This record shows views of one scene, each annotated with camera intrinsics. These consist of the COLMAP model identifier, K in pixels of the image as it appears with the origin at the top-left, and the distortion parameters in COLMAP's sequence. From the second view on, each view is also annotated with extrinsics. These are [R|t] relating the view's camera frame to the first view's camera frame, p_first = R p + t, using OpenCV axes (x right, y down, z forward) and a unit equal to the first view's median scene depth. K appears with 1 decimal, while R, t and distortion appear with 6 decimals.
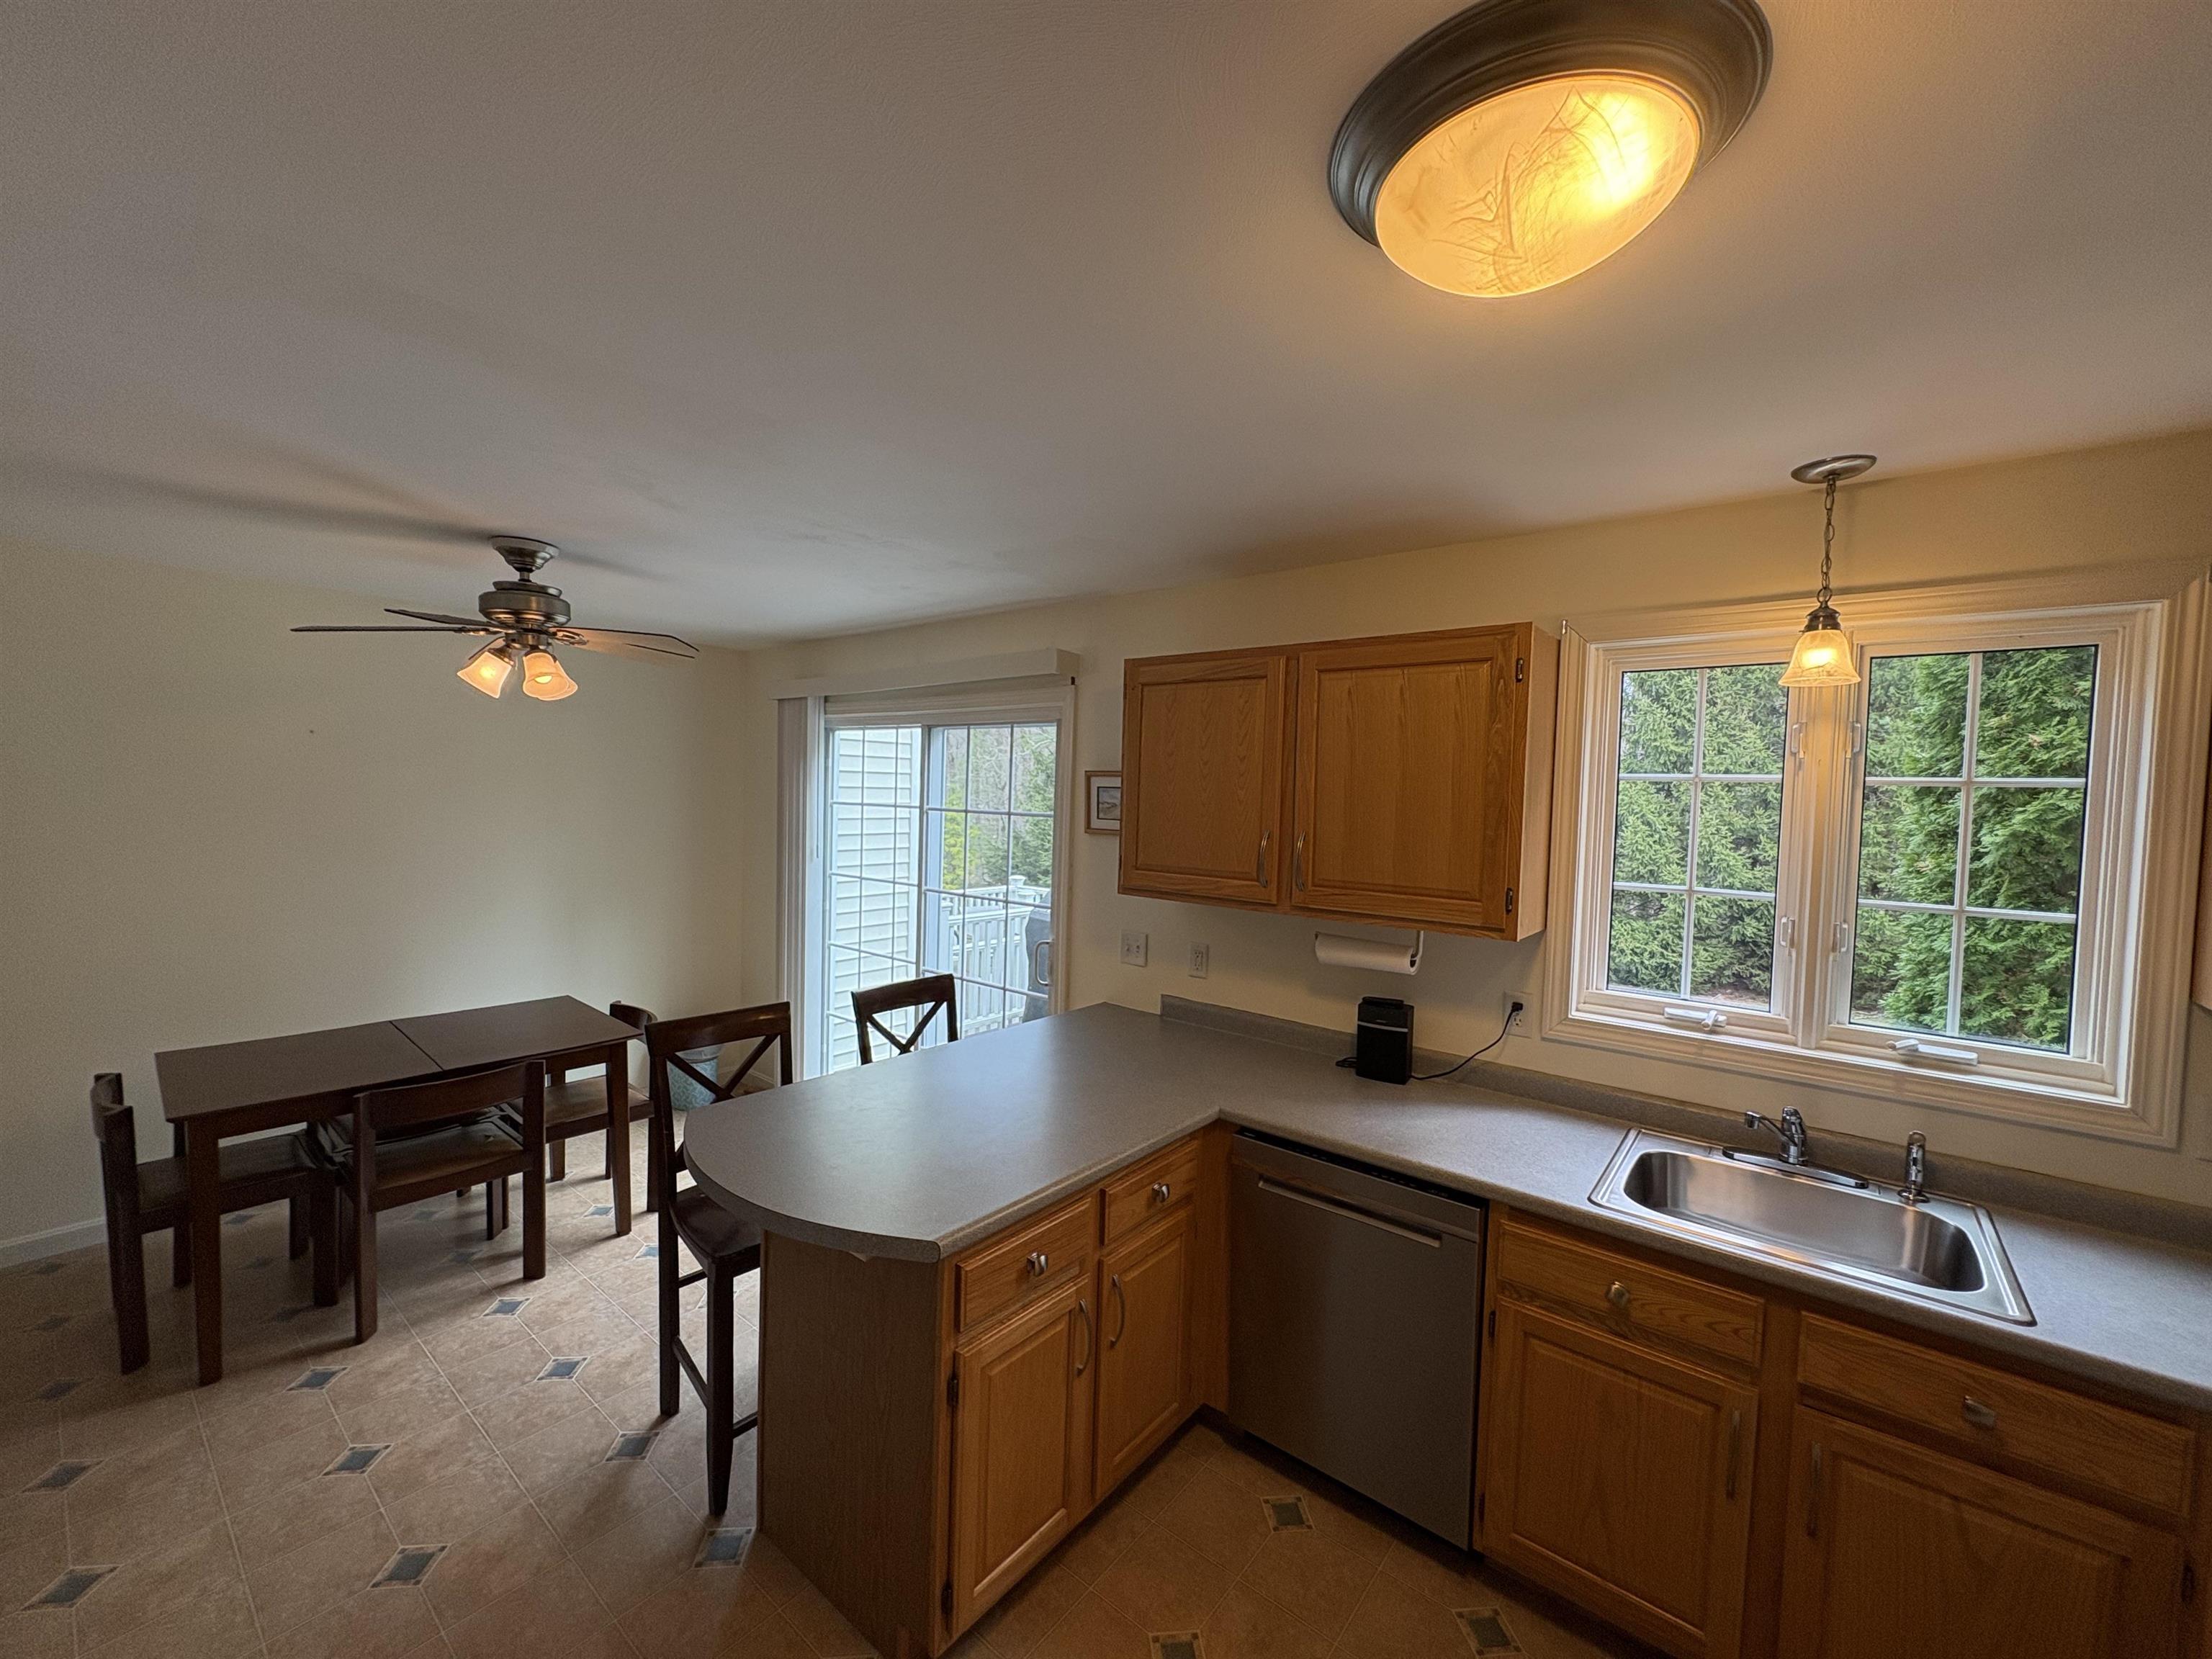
lens RADIAL K [[886.6, 0, 1101.6], [0, 886.6, 828.4], [0, 0, 1]] dist [-0.000713, 0.000180]
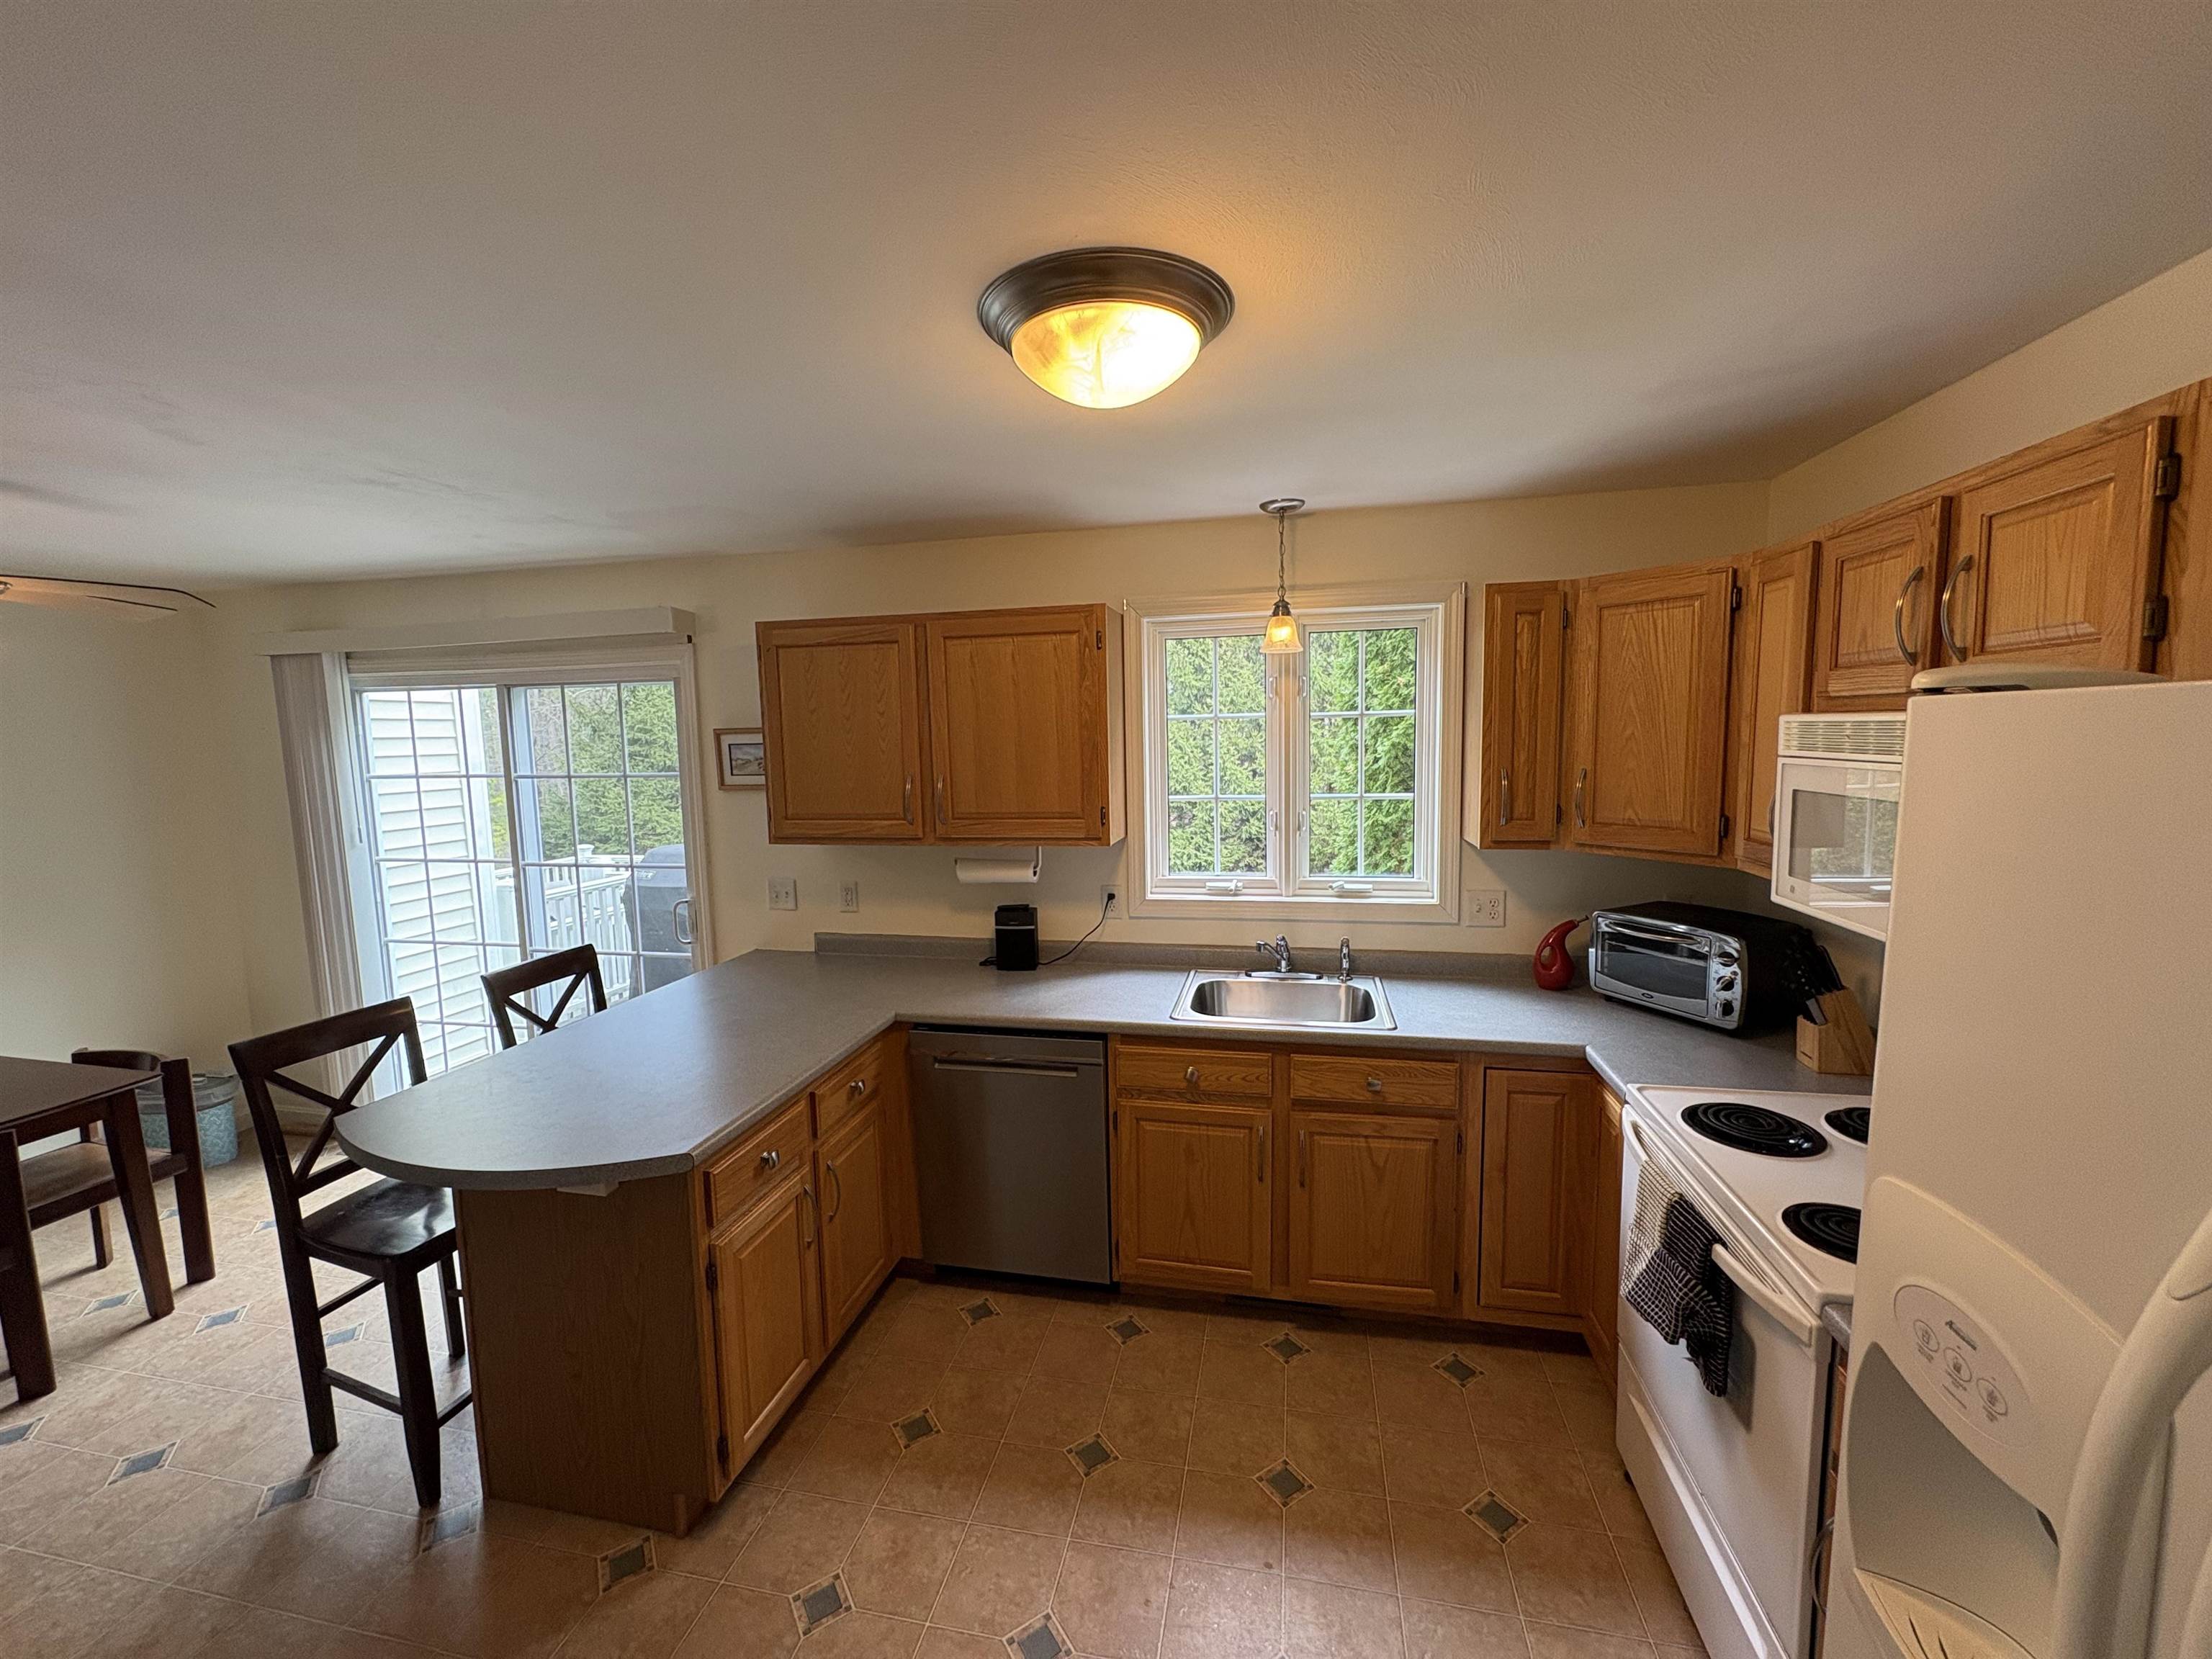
lens RADIAL K [[884.2, 0, 1106.0], [0, 884.2, 829.5], [0, 0, 1]] dist [0.001001, -0.000079]
pose [[0.889506, -0.095220, 0.446892, -0.111322], [0.064965, 0.994464, 0.082585, -0.006506], [-0.452282, -0.044428, 0.890768, -0.155394]]
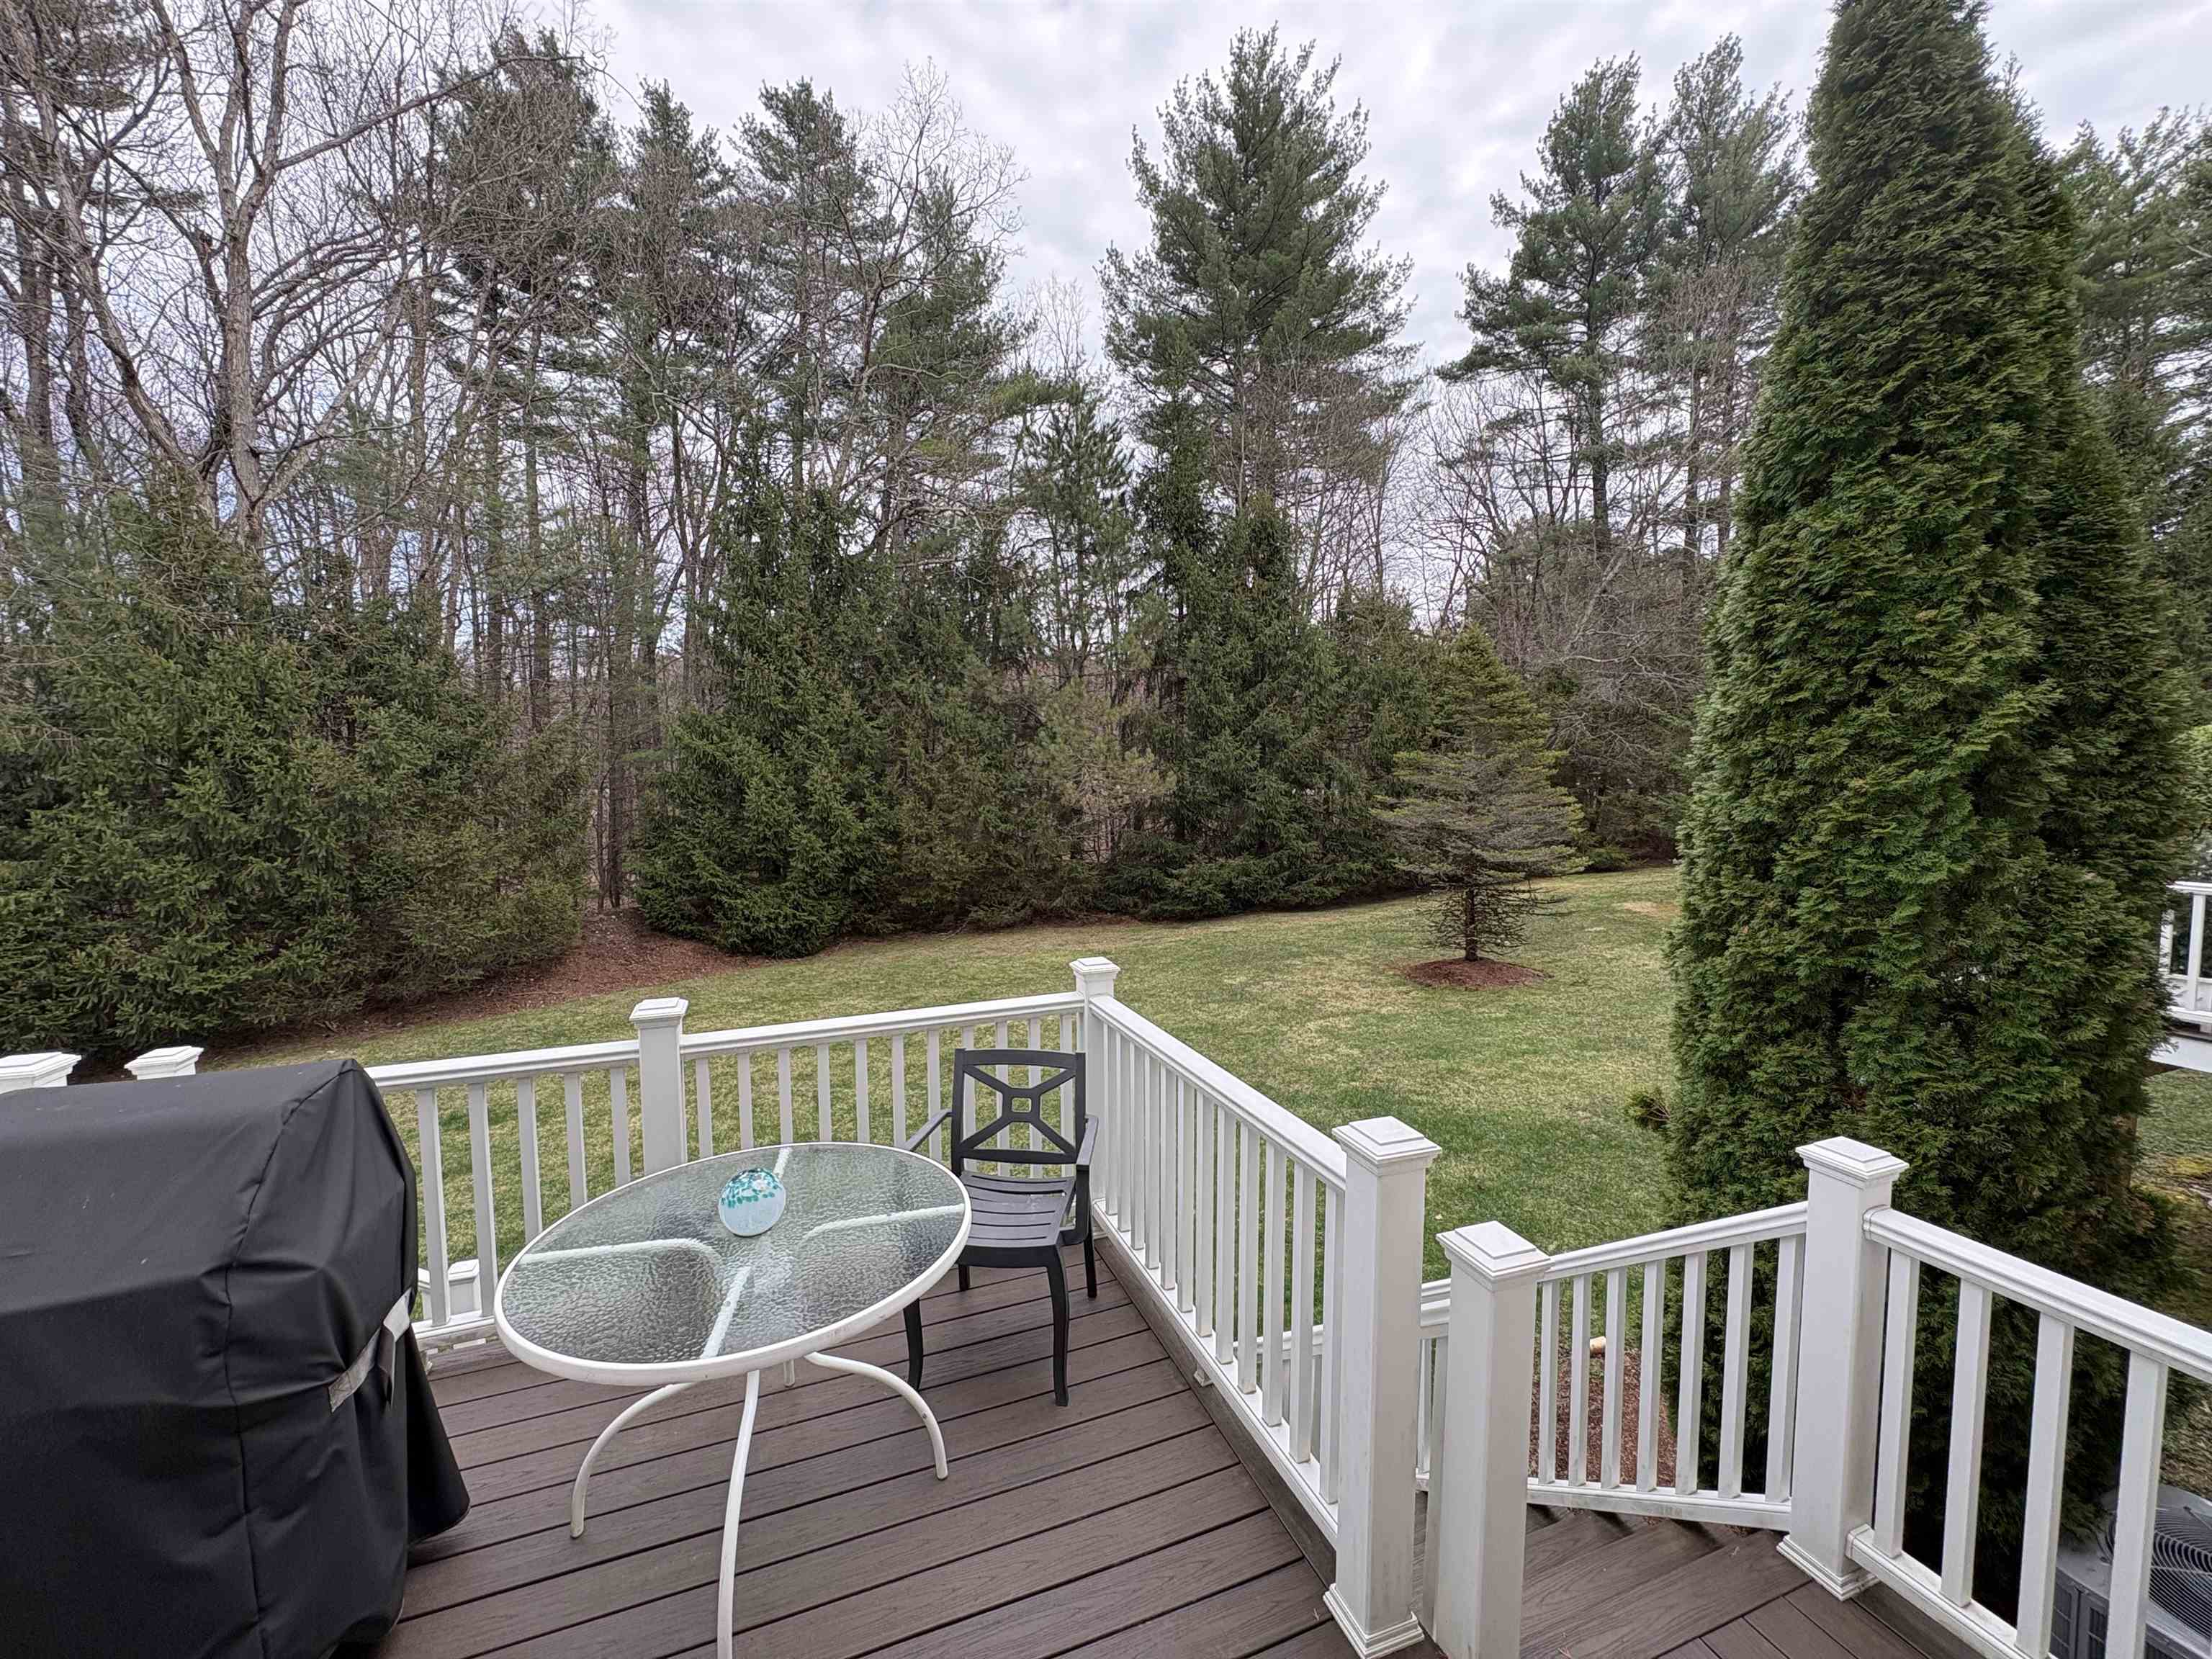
lens RADIAL K [[884.2, 0, 1106.0], [0, 884.2, 829.5], [0, 0, 1]] dist [0.001001, -0.000079]
pose [[0.501457, -0.097355, 0.859688, -0.237524], [0.064856, 0.995083, 0.074857, -0.035714], [-0.862748, 0.018218, 0.505305, 1.597853]]
